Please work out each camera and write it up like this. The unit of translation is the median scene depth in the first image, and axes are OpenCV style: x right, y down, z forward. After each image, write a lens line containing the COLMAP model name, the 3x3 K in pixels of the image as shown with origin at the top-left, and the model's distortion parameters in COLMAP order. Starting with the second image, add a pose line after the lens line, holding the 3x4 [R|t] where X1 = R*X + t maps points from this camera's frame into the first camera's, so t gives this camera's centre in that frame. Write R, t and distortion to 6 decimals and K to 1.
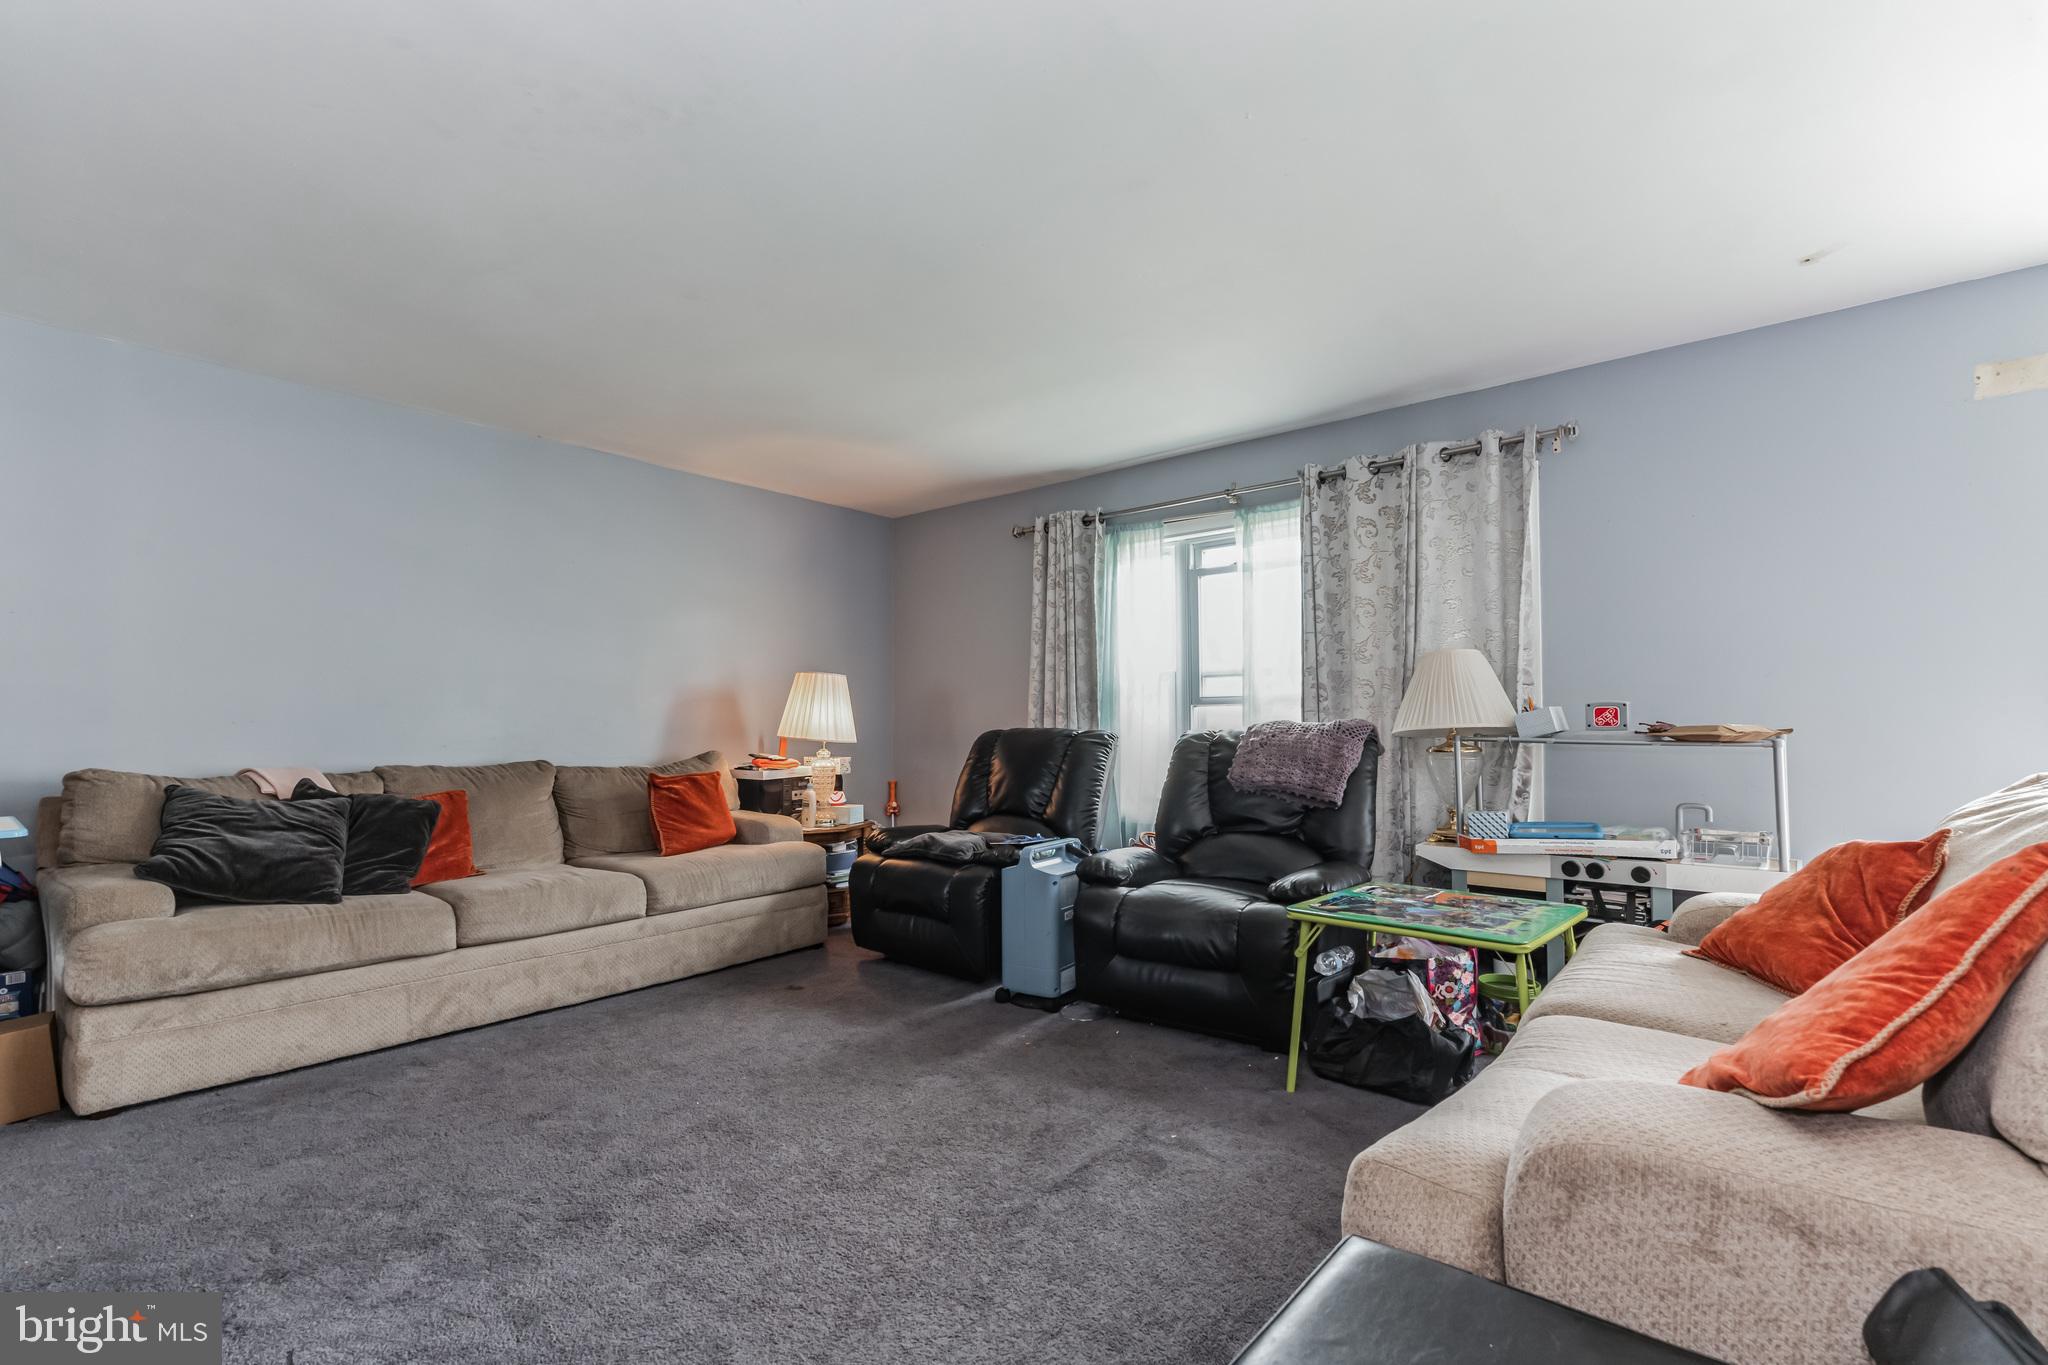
lens RADIAL K [[899.6, 0, 992.9], [0, 899.6, 730.8], [0, 0, 1]] dist [-0.003437, -0.000286]
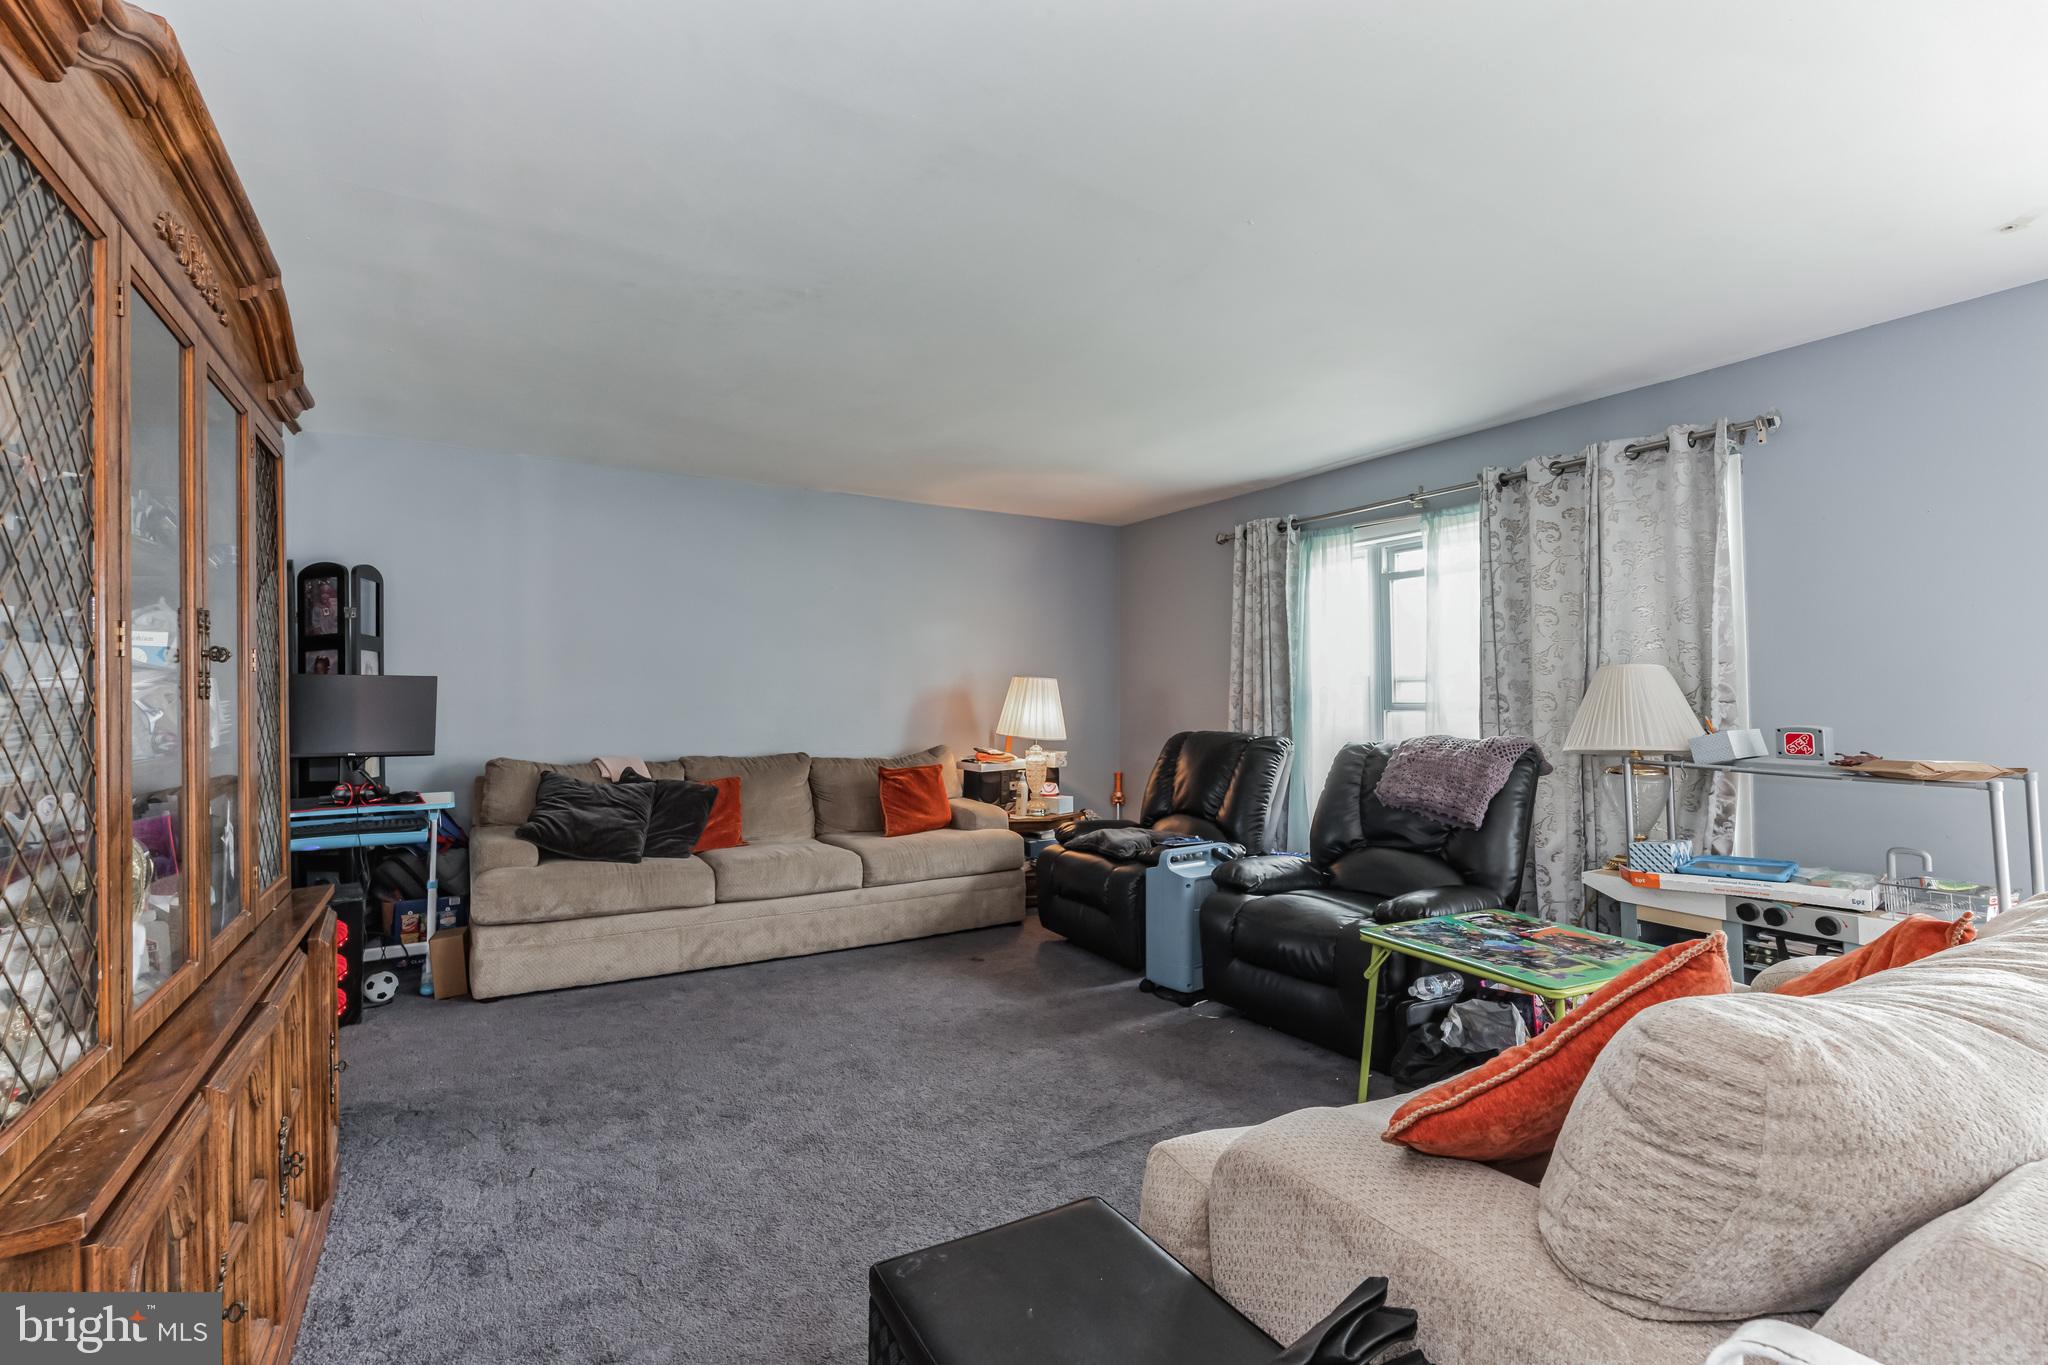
lens RADIAL K [[902.5, 0, 1018.9], [0, 902.5, 683.1], [0, 0, 1]] dist [-0.003607, 0.000287]
pose [[0.945641, -0.000075, -0.325211, 0.208576], [-0.007063, 0.999759, -0.020770, -0.044788], [0.325135, 0.021938, 0.945413, -0.083544]]
